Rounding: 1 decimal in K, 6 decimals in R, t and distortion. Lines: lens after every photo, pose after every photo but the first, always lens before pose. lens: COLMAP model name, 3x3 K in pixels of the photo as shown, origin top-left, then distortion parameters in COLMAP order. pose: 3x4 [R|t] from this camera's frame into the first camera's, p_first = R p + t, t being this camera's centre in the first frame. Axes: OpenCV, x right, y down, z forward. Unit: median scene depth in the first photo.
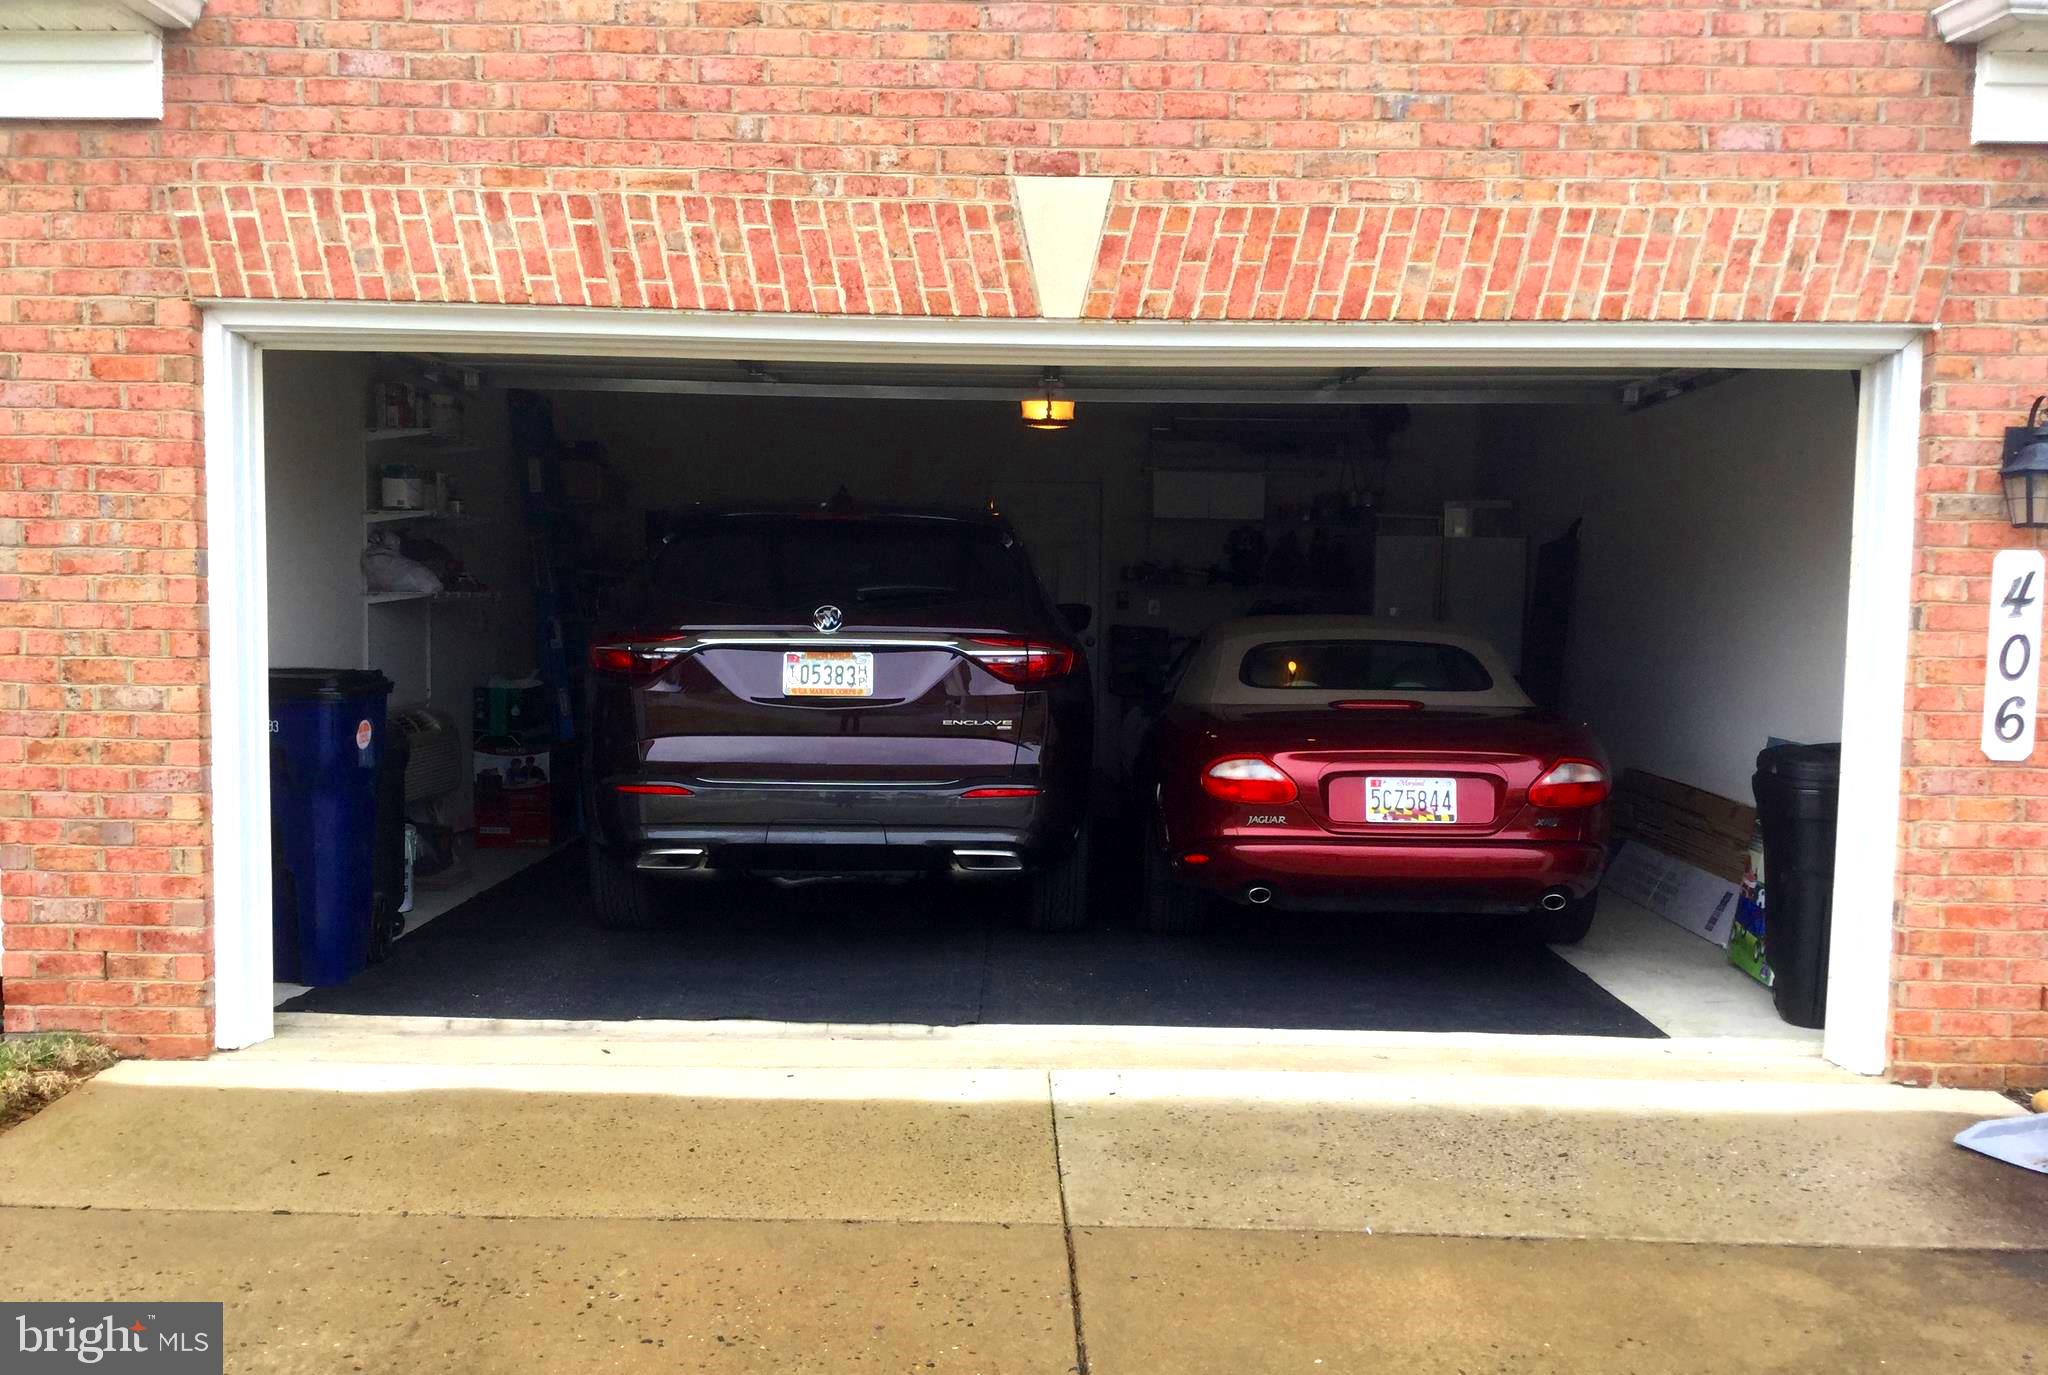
lens RADIAL K [[1848.7, 0, 1024.1], [0, 1848.7, 688.6], [0, 0, 1]] dist [0.037272, -0.002590]
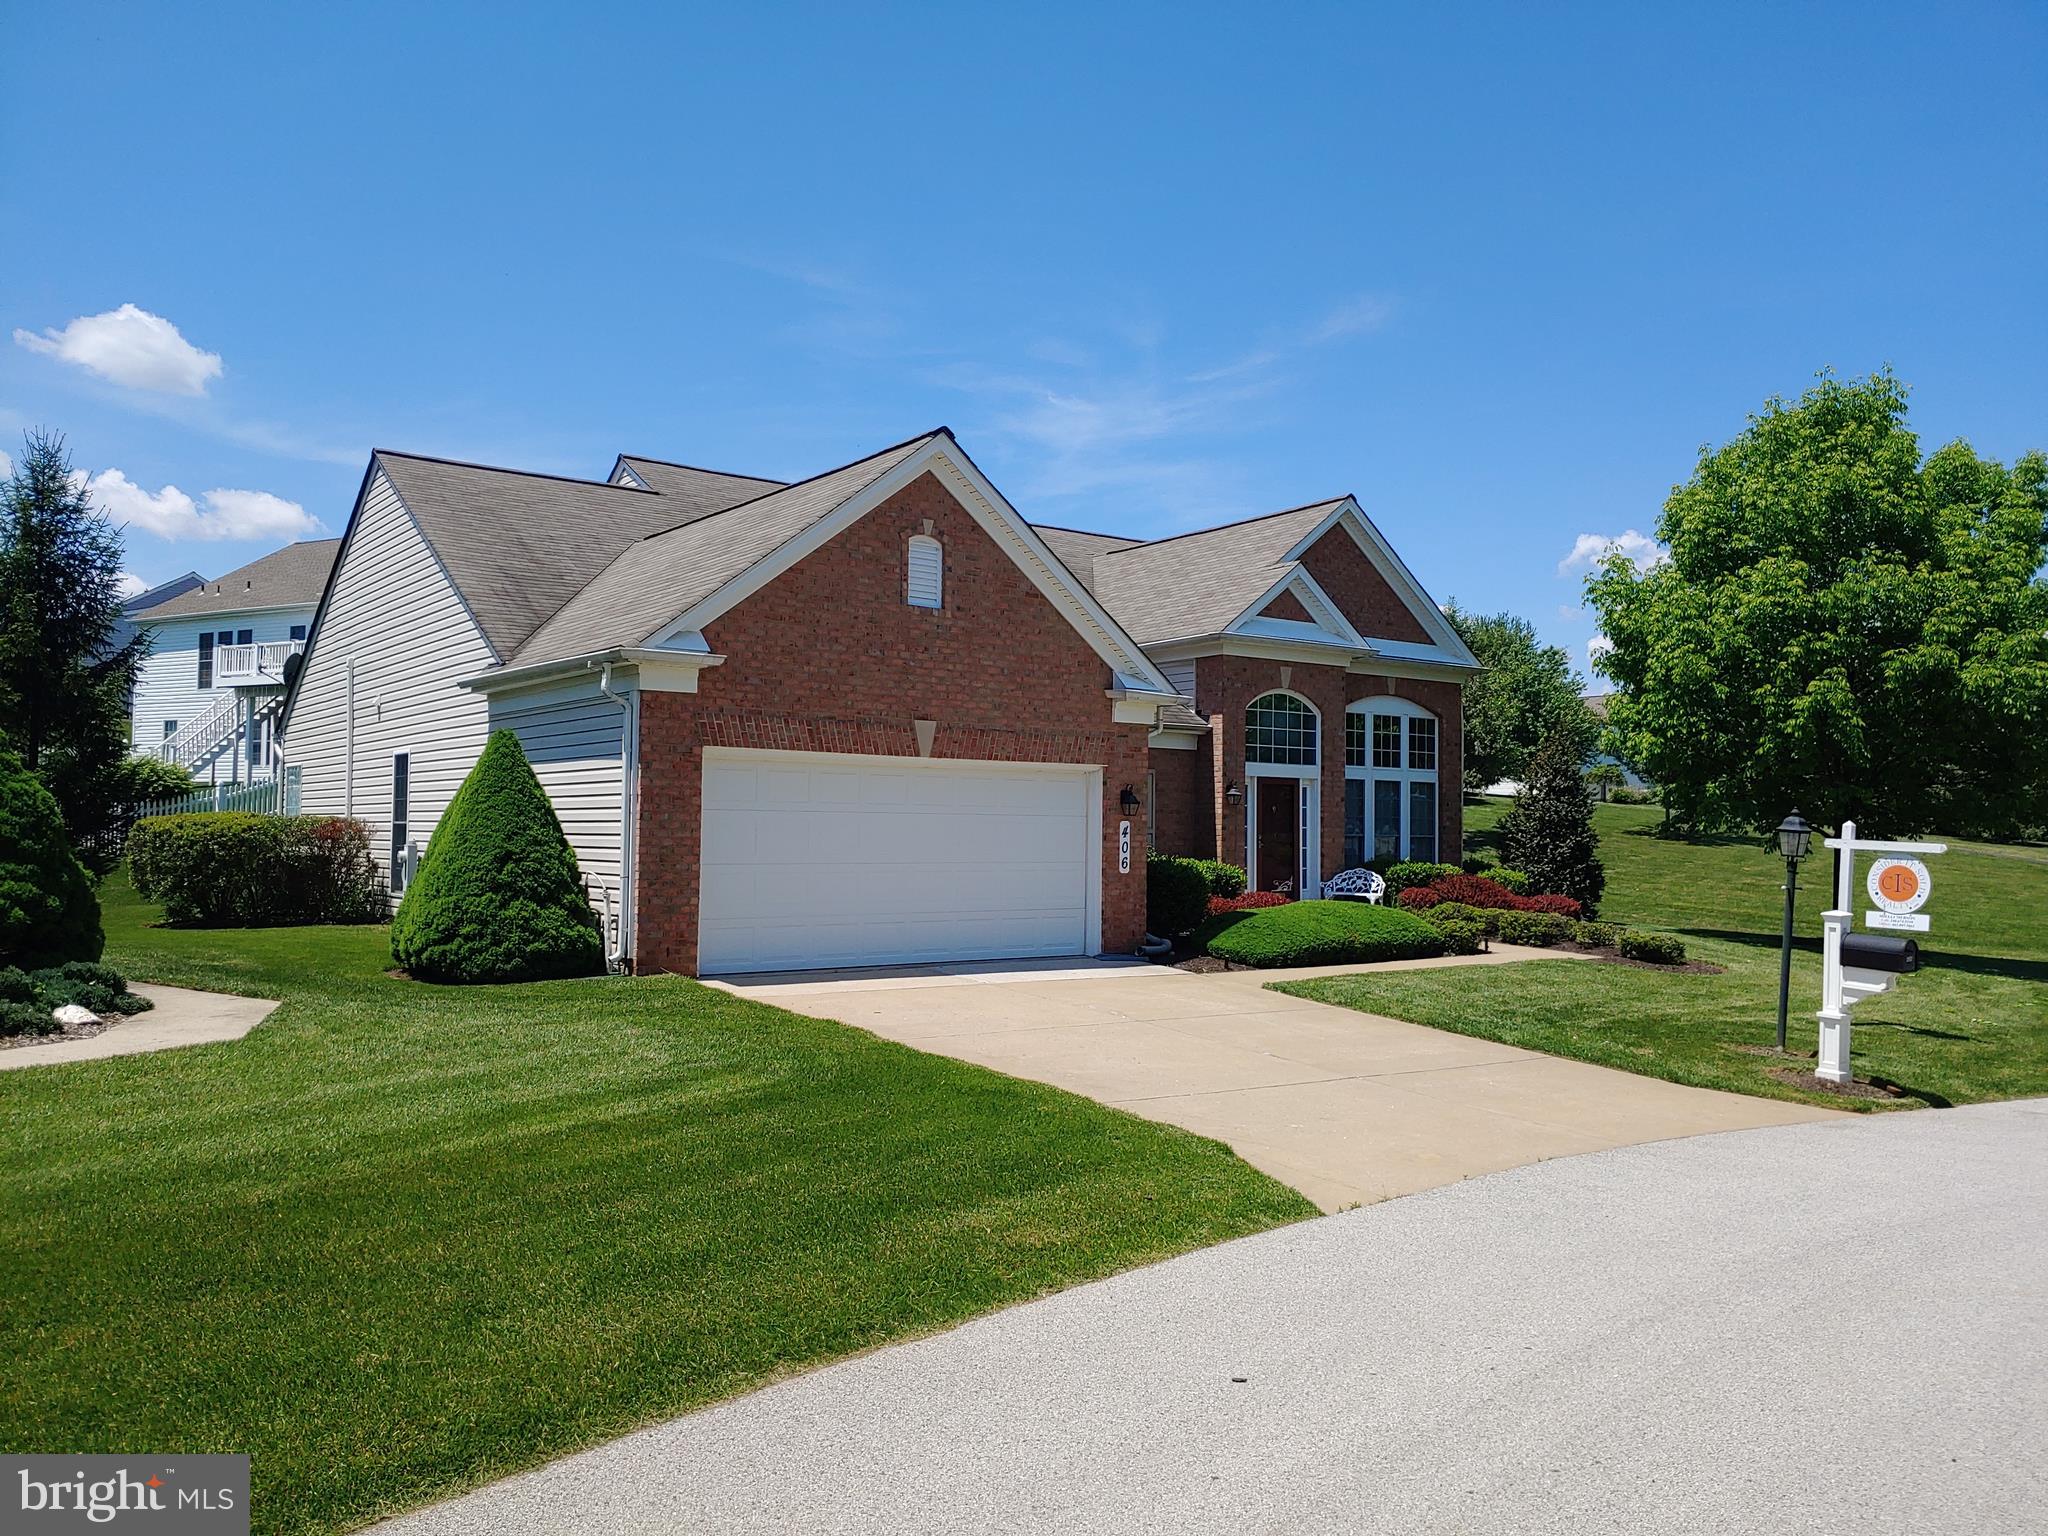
lens RADIAL K [[1506.8, 0, 1024.3], [0, 1506.8, 768.2], [0, 0, 1]] dist [0.000694, 0.000026]
pose [[0.800407, 0.020861, 0.599095, -1.610424], [0.056187, 0.992384, -0.109622, 0.159468], [-0.596819, 0.121404, 0.793138, -1.487106]]
